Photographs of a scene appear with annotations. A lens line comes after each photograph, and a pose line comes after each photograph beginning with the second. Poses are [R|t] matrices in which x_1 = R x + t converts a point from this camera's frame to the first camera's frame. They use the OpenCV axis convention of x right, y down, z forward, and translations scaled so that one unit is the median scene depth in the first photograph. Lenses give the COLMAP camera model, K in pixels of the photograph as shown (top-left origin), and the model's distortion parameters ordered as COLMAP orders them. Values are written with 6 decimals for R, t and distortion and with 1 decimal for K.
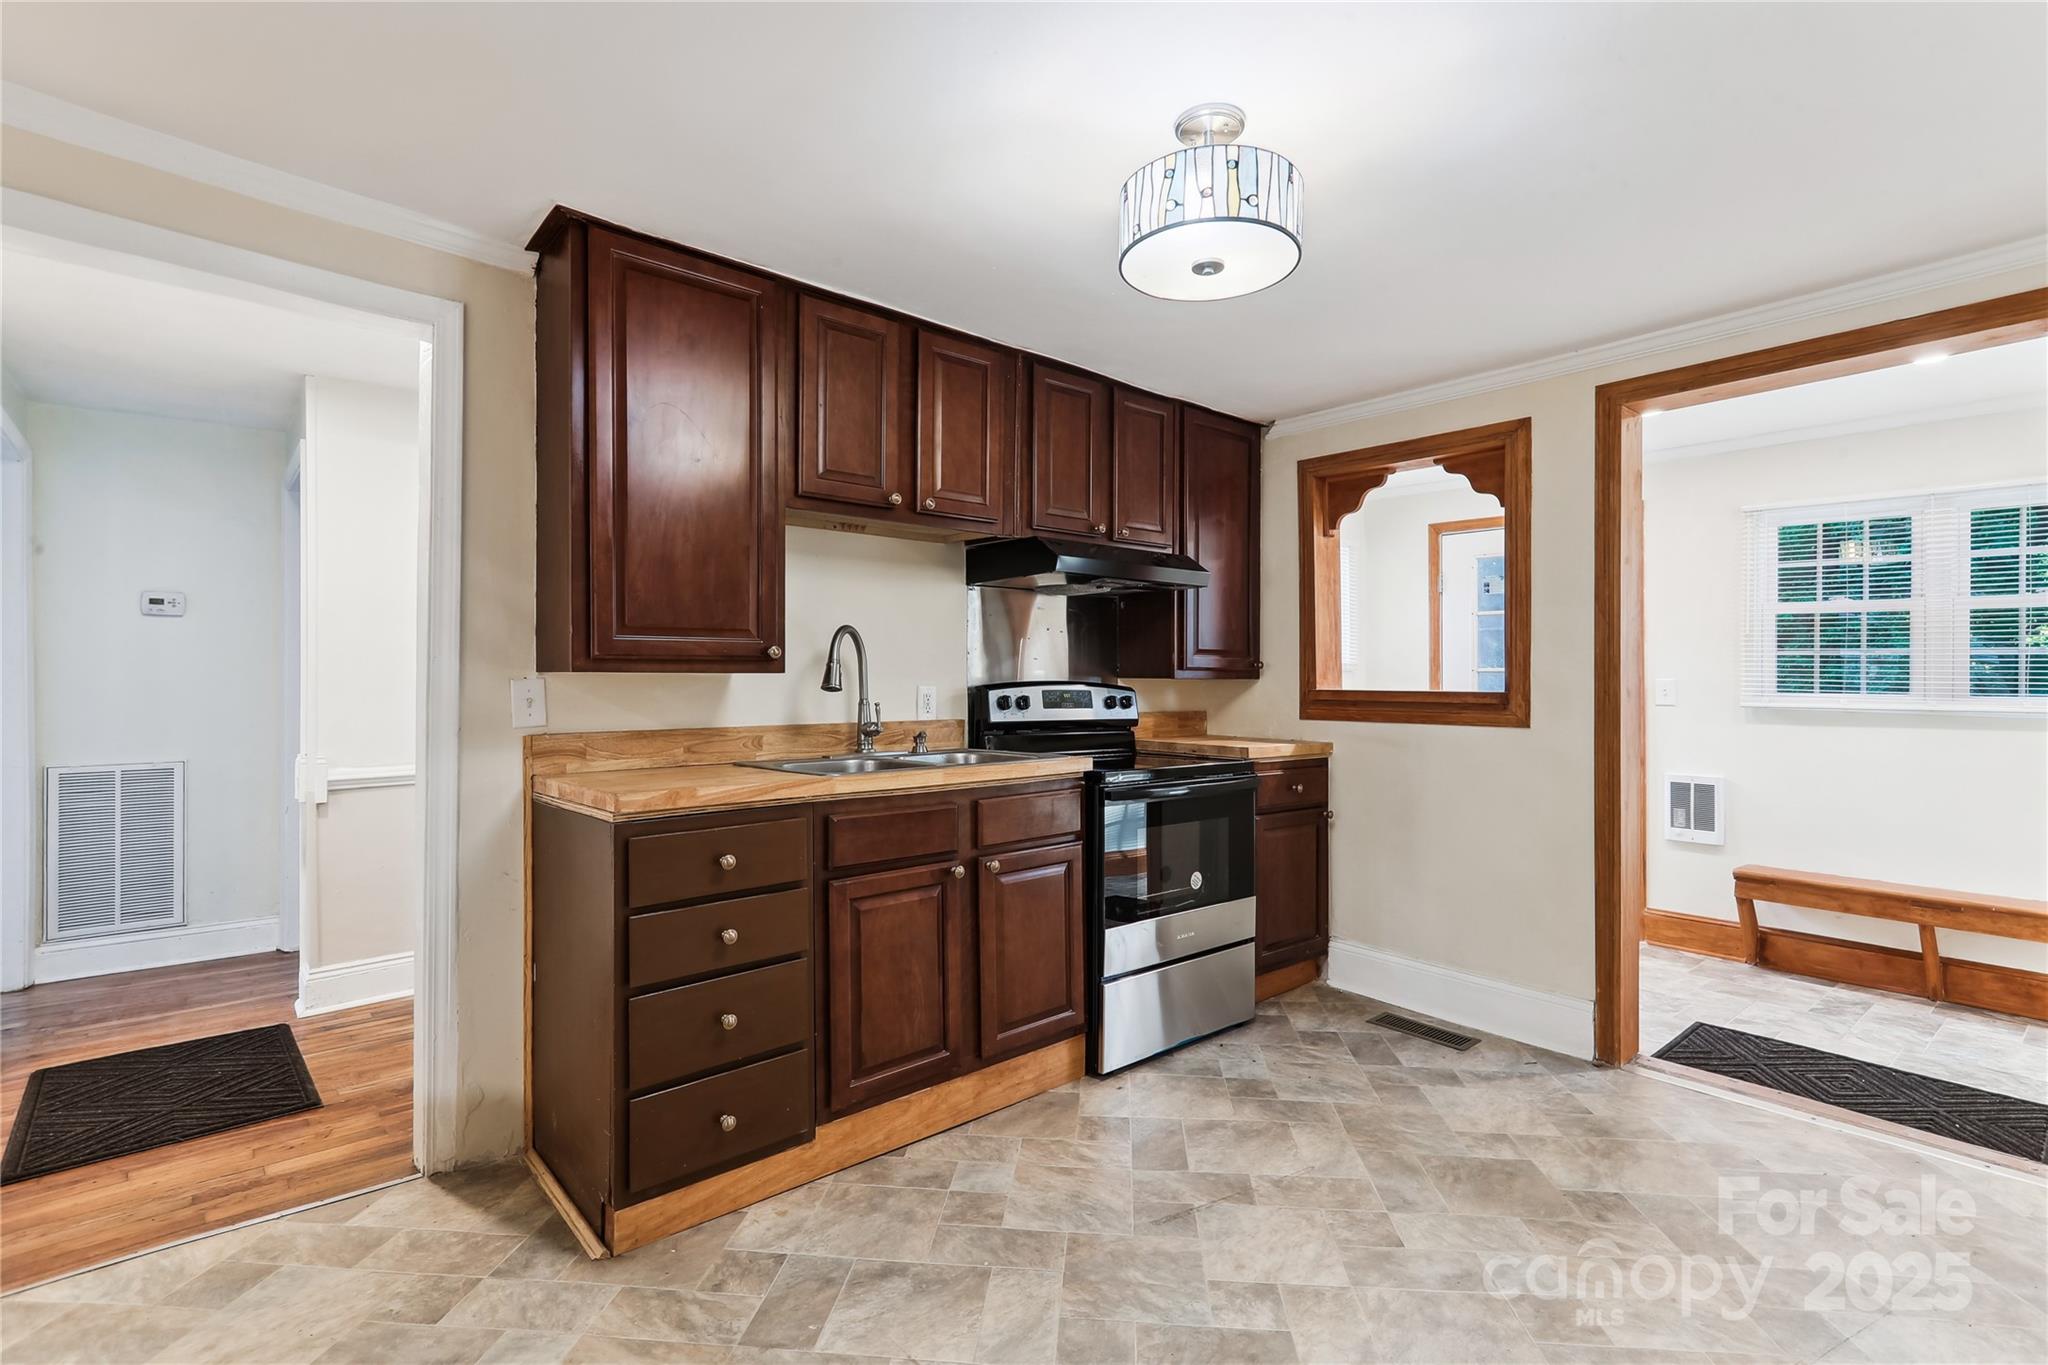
lens RADIAL K [[933.2, 0, 1024.0], [0, 933.2, 682.5], [0, 0, 1]] dist [0.000354, 0.000019]
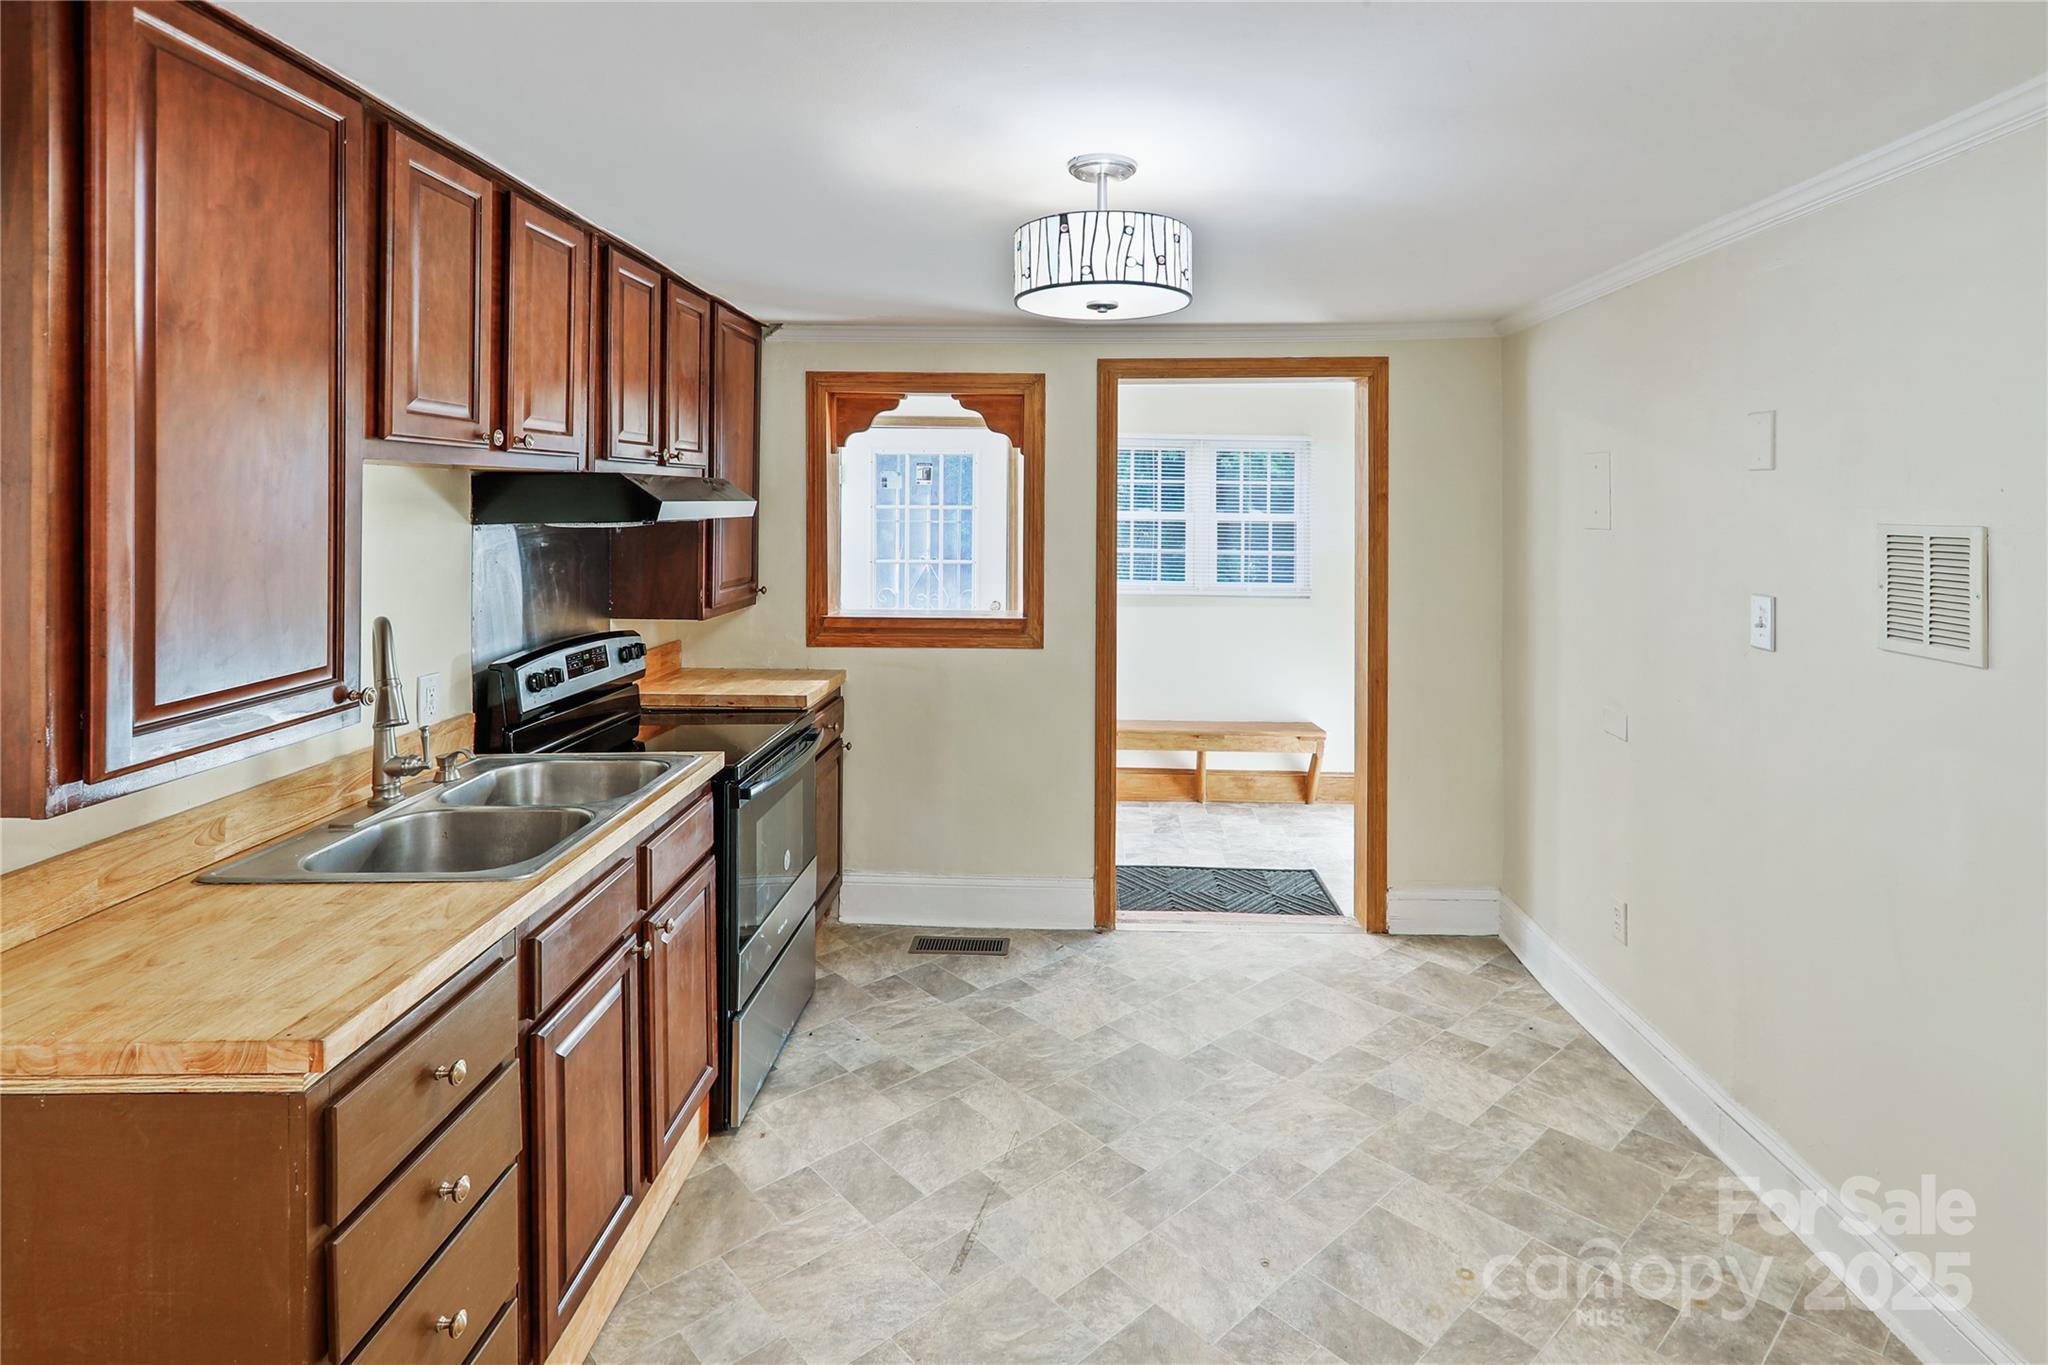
lens RADIAL K [[1034.4, 0, 1028.5], [0, 1034.4, 507.0], [0, 0, 1]] dist [0.001630, 0.000499]
pose [[0.681715, -0.008834, 0.731564, -0.382067], [0.005700, 0.999961, 0.006763, -0.131115], [-0.731596, -0.000441, 0.681739, 0.163053]]
